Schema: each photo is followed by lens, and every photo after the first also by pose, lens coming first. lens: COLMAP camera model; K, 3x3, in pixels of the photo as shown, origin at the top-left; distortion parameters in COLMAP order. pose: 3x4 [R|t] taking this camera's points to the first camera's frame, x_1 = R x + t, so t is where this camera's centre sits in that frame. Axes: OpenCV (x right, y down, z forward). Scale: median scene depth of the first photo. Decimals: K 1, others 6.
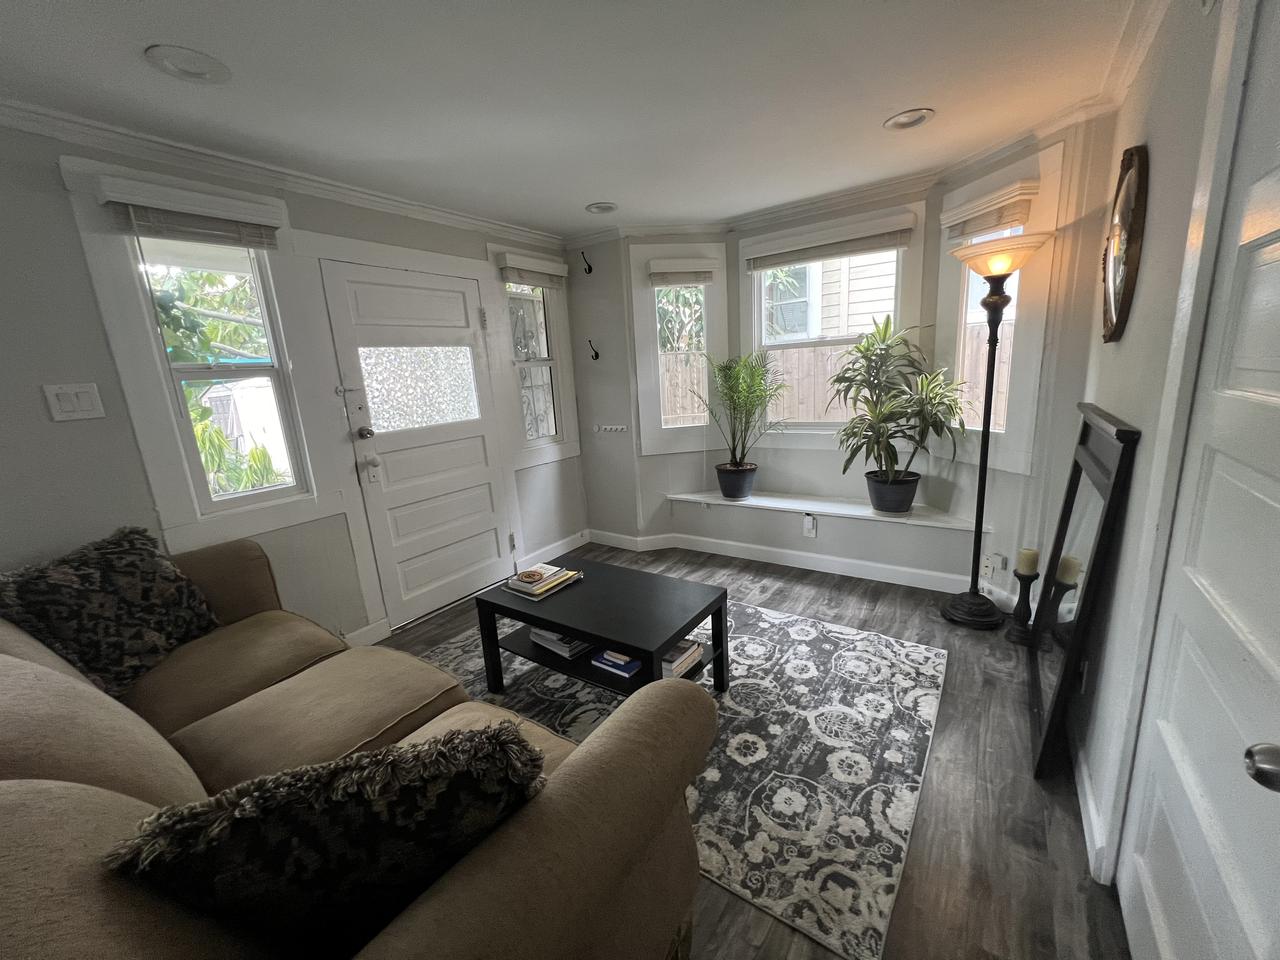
lens RADIAL K [[509.6, 0, 647.2], [0, 509.6, 484.1], [0, 0, 1]] dist [0.001274, 0.001081]
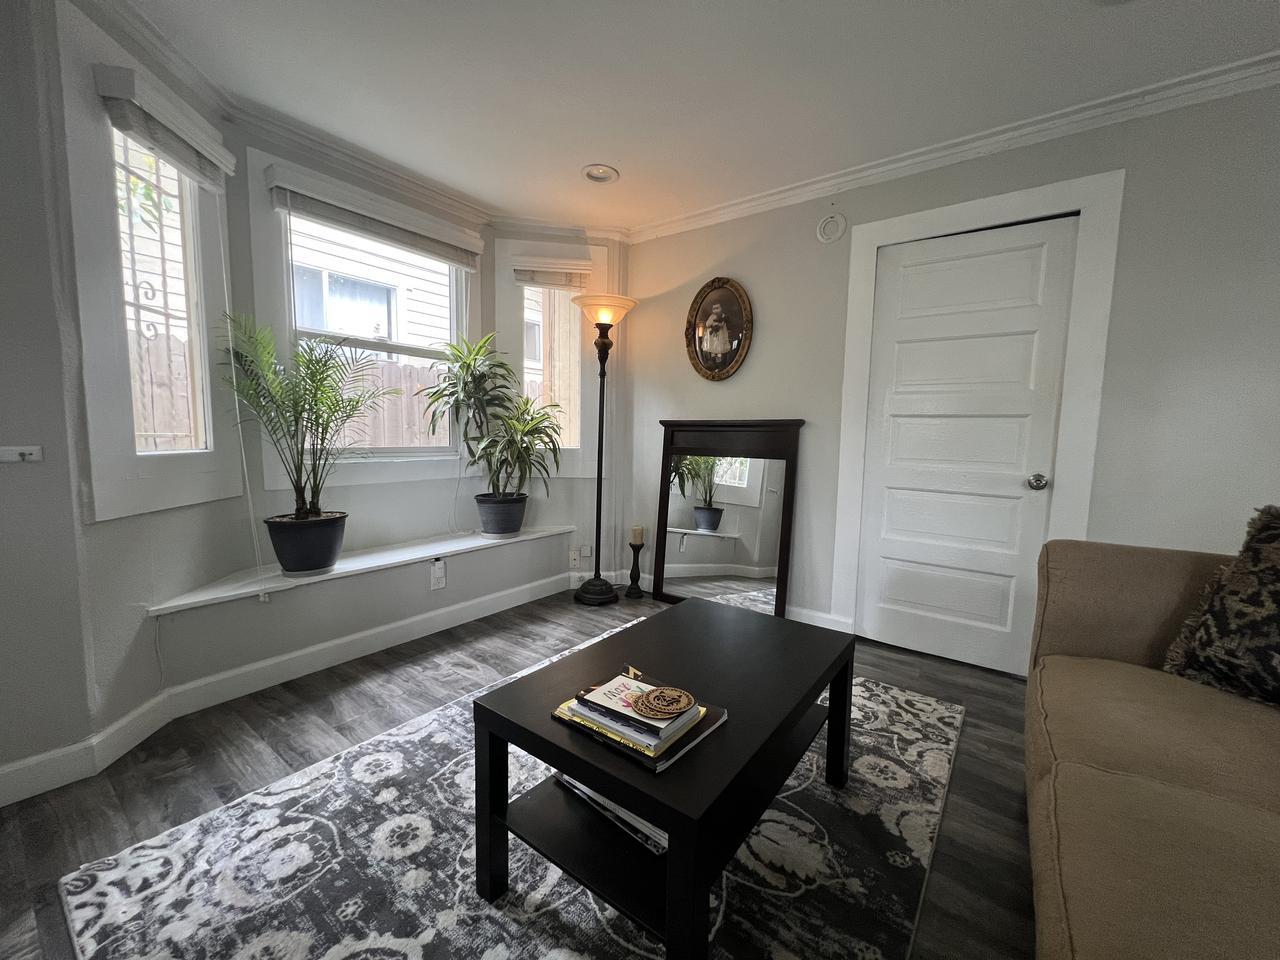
lens RADIAL K [[509.6, 0, 647.6], [0, 509.6, 478.0], [0, 0, 1]] dist [0.001274, 0.001081]
pose [[0.034280, -0.029931, 0.998964, -0.486511], [0.191260, 0.981274, 0.022838, -0.019296], [-0.980941, 0.190279, 0.039362, 0.690575]]
